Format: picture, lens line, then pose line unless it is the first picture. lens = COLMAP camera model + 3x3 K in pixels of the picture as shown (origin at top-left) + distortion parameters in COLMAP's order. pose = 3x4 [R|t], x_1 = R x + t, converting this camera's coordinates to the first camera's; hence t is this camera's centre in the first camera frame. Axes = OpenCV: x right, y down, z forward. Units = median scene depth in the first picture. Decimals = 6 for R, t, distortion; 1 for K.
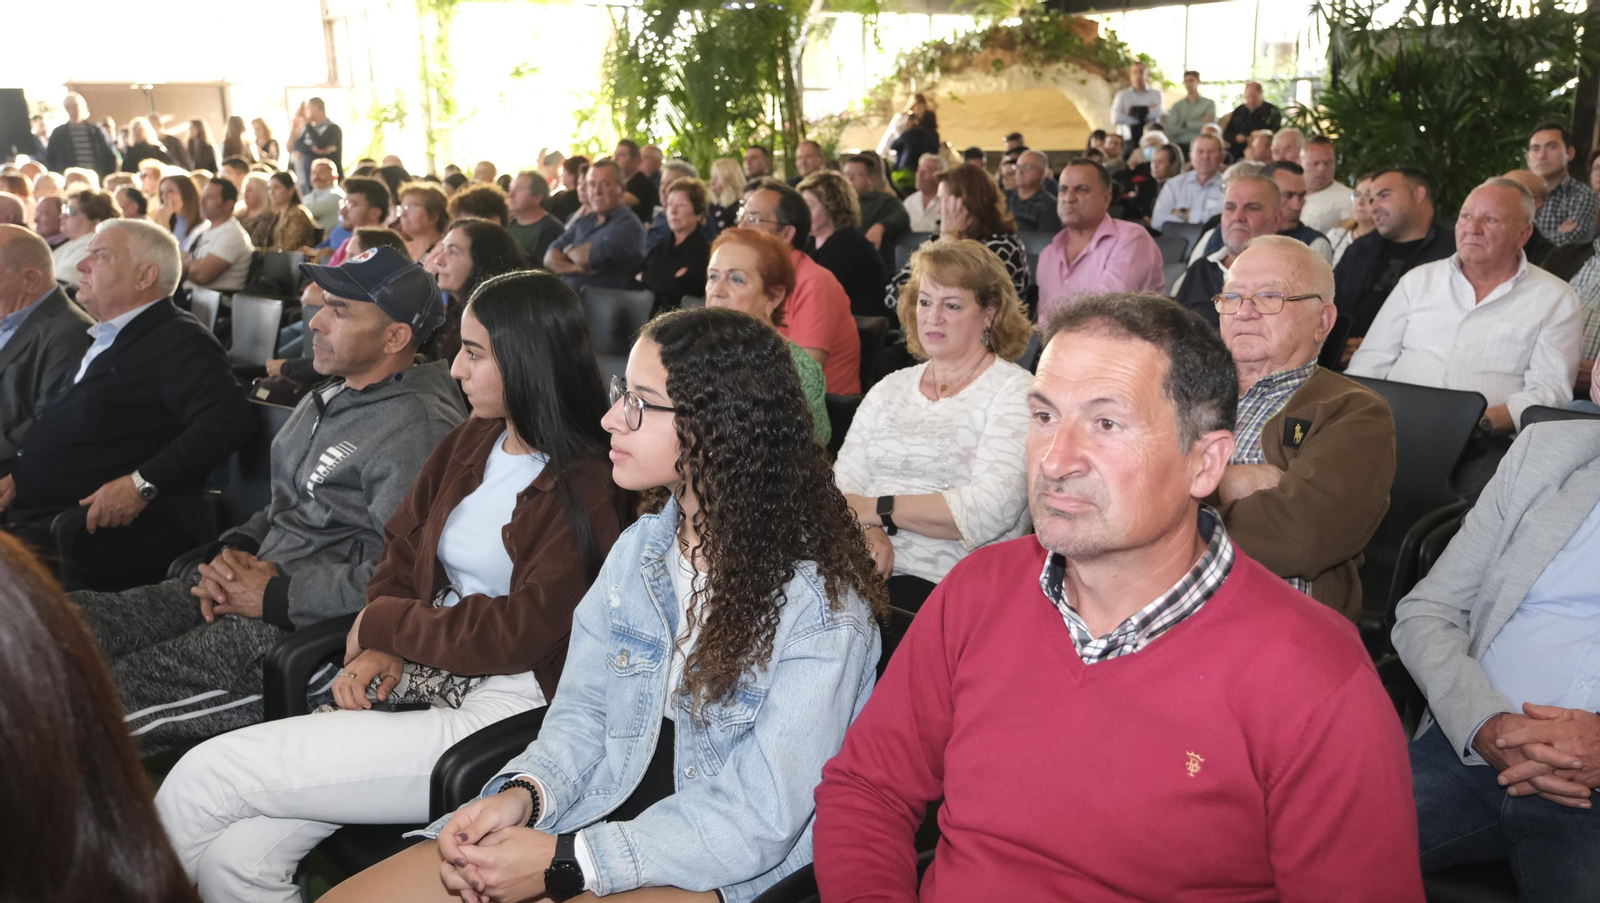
lens RADIAL K [[1278.1, 0, 797.1], [0, 1278.1, 442.9], [0, 0, 1]] dist [-0.037788, -0.003672]
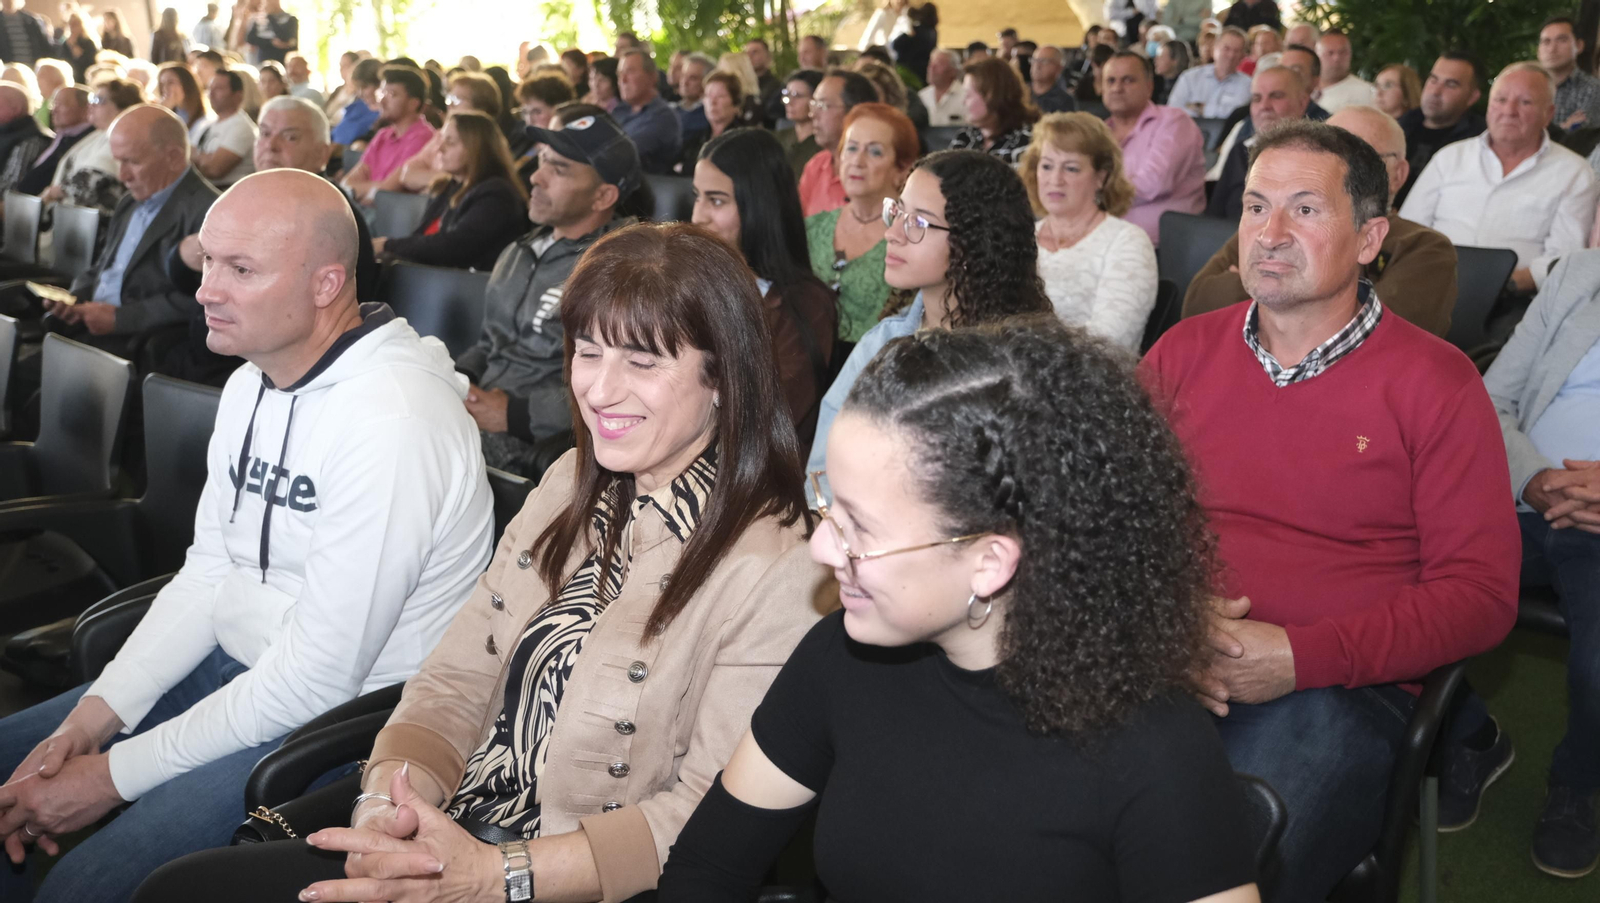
lens RADIAL K [[1372.6, 0, 800.0], [0, 1372.6, 451.5], [0, 0, 1]] dist [-0.015707, -0.012593]
pose [[0.998957, -0.009934, 0.044574, -0.184614], [0.007294, 0.998232, 0.058993, 0.074256], [-0.045082, -0.058607, 0.997263, -0.248453]]
